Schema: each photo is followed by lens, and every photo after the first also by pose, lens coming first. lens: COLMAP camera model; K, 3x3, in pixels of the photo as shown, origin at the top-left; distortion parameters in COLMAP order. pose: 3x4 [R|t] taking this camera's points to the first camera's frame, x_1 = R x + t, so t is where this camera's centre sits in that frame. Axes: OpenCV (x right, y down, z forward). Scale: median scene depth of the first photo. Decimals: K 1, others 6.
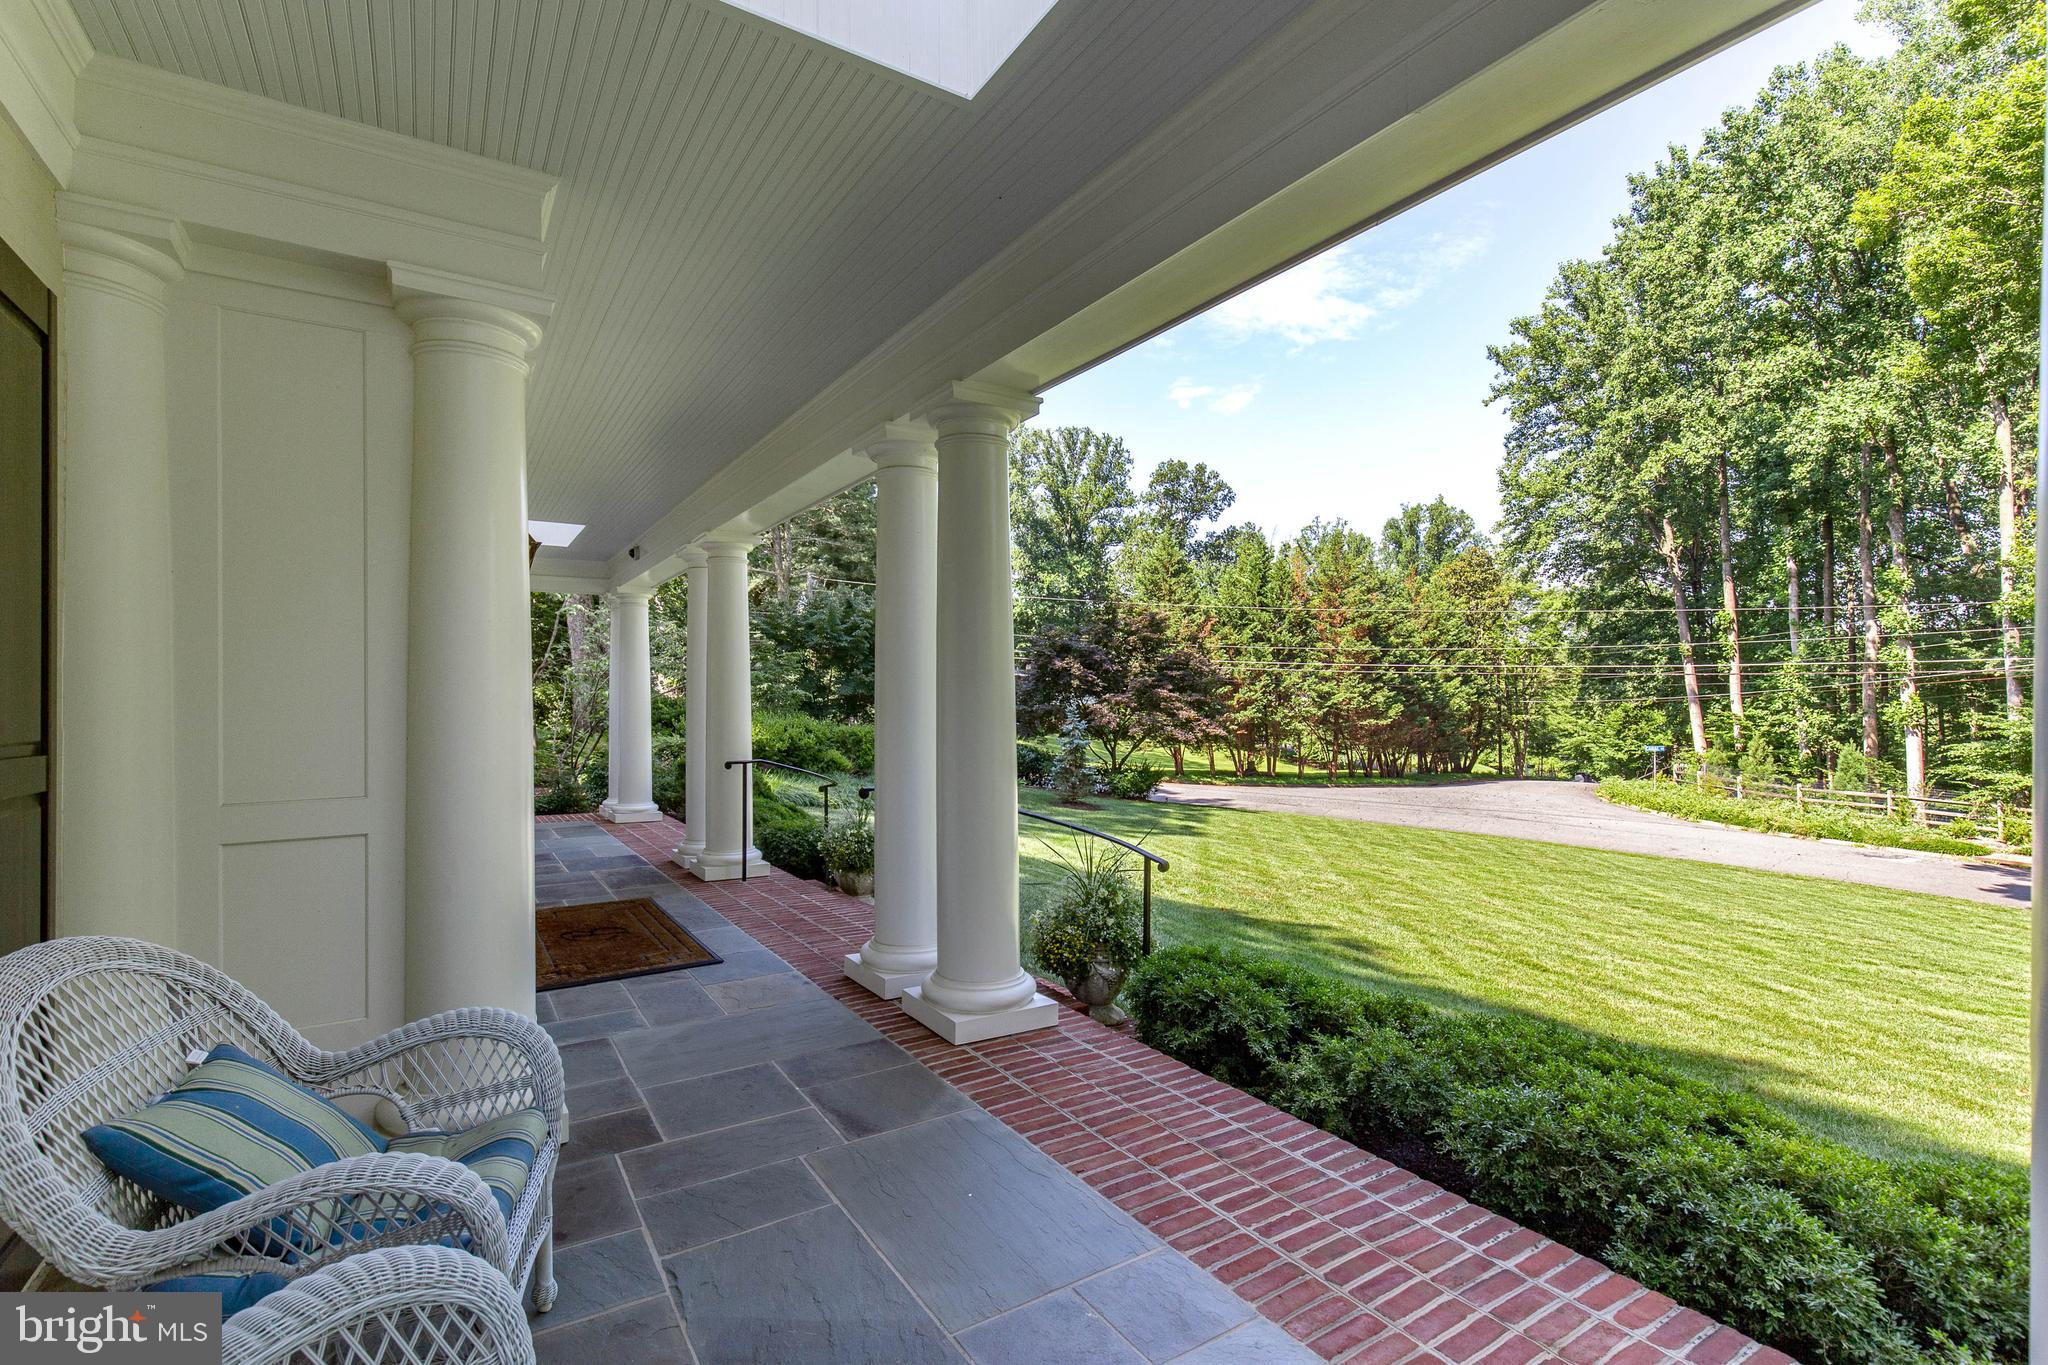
lens RADIAL K [[935.1, 0, 1026.0], [0, 935.1, 684.7], [0, 0, 1]] dist [-0.000183, -0.000654]
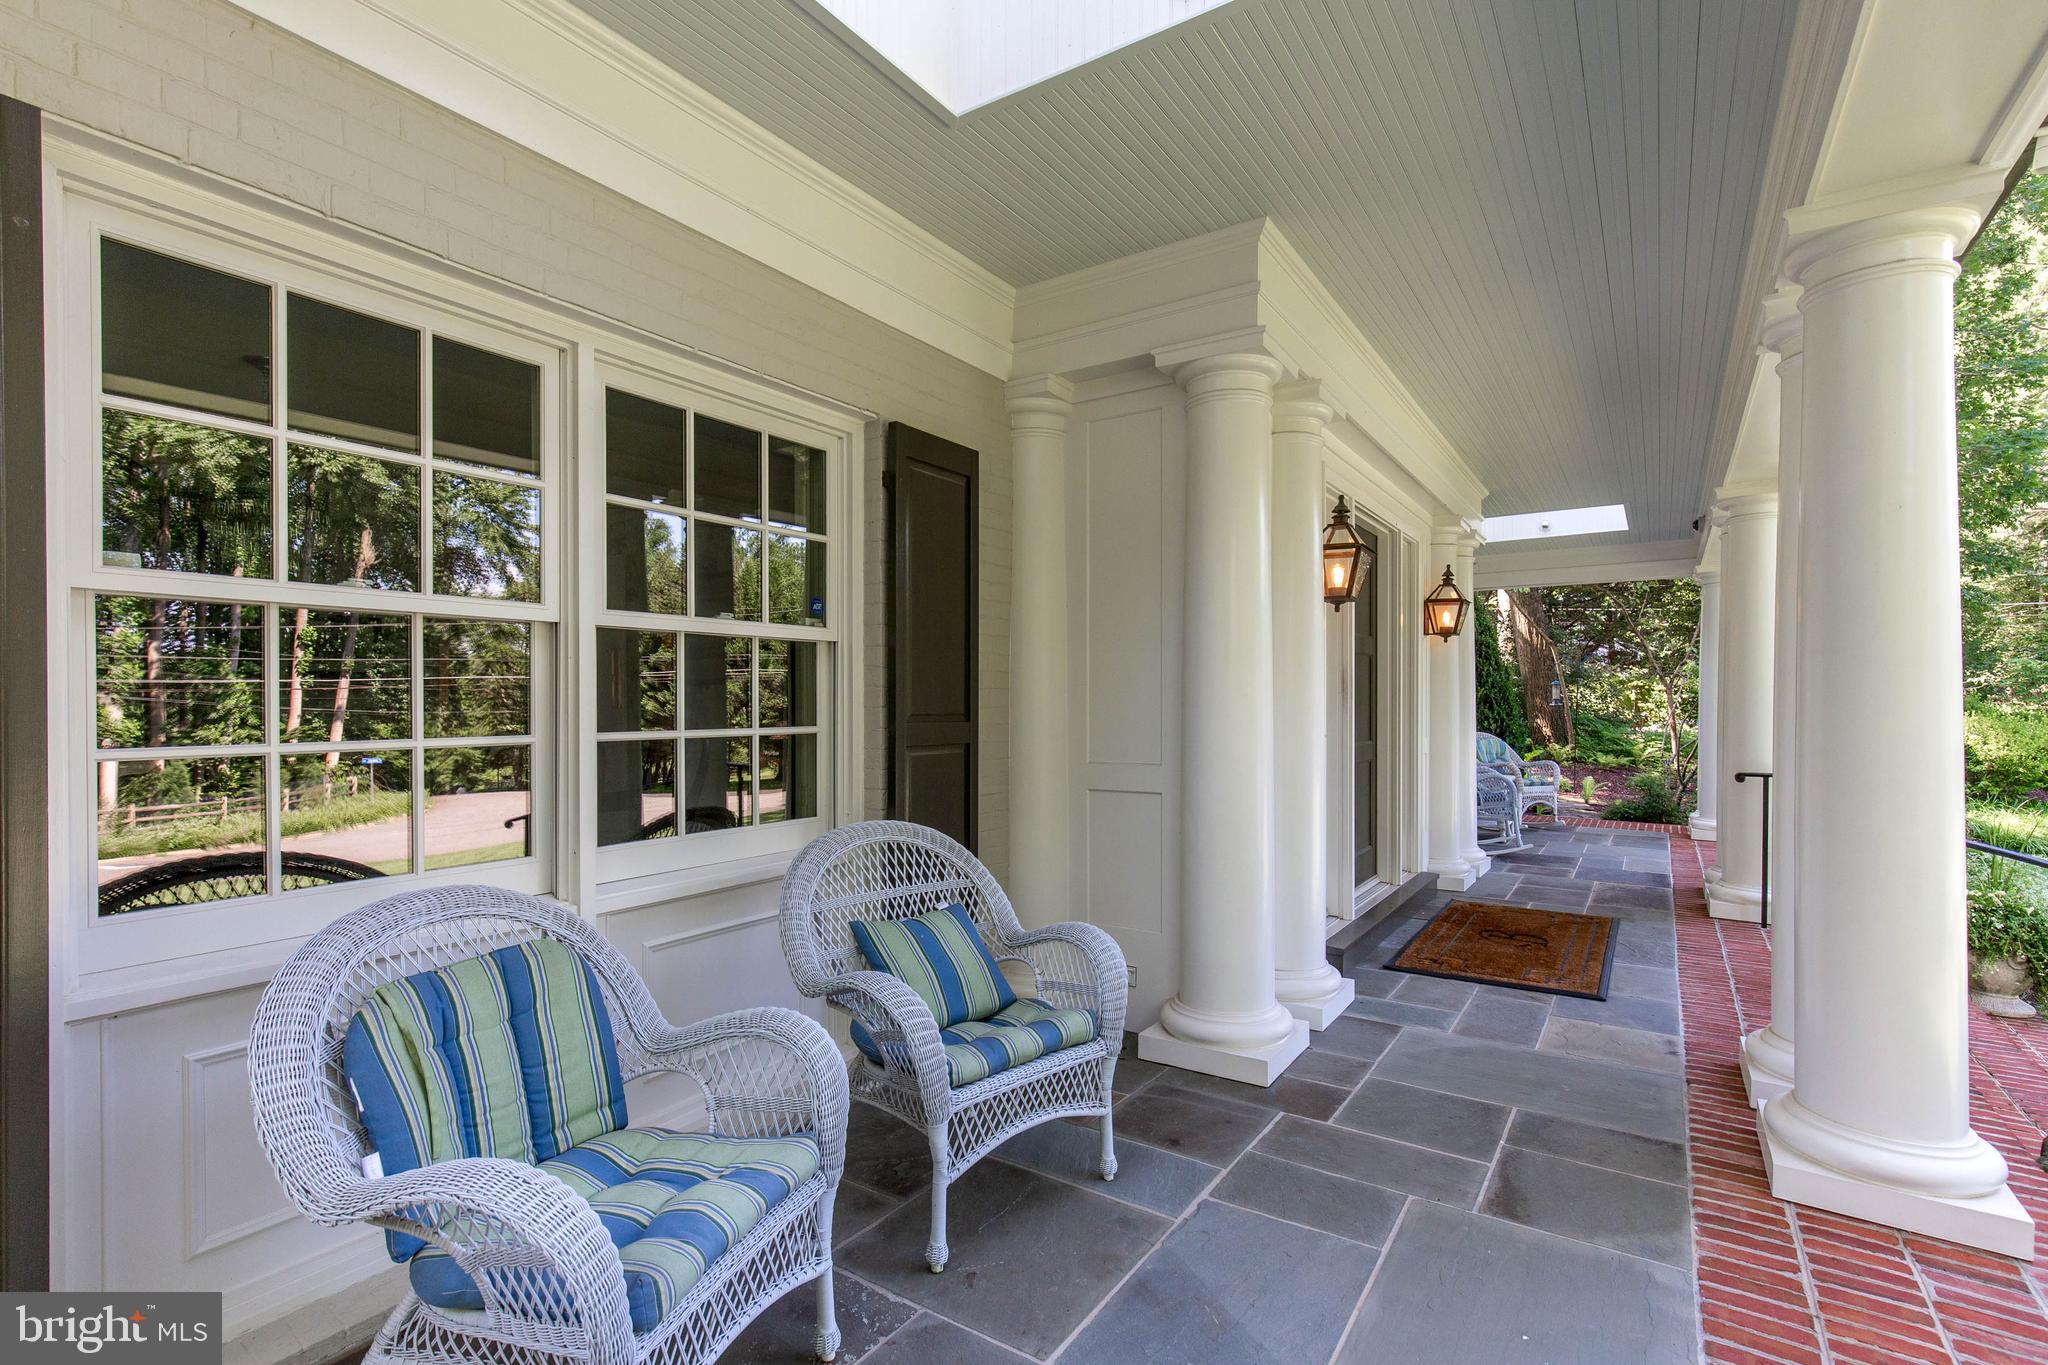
lens RADIAL K [[935.1, 0, 1005.9], [0, 935.1, 699.7], [0, 0, 1]] dist [-0.000183, -0.000654]
pose [[0.398897, 0.002595, -0.916992, 0.323734], [0.011797, 0.999899, 0.007962, 0.012913], [0.916920, -0.013994, 0.398826, 0.223846]]
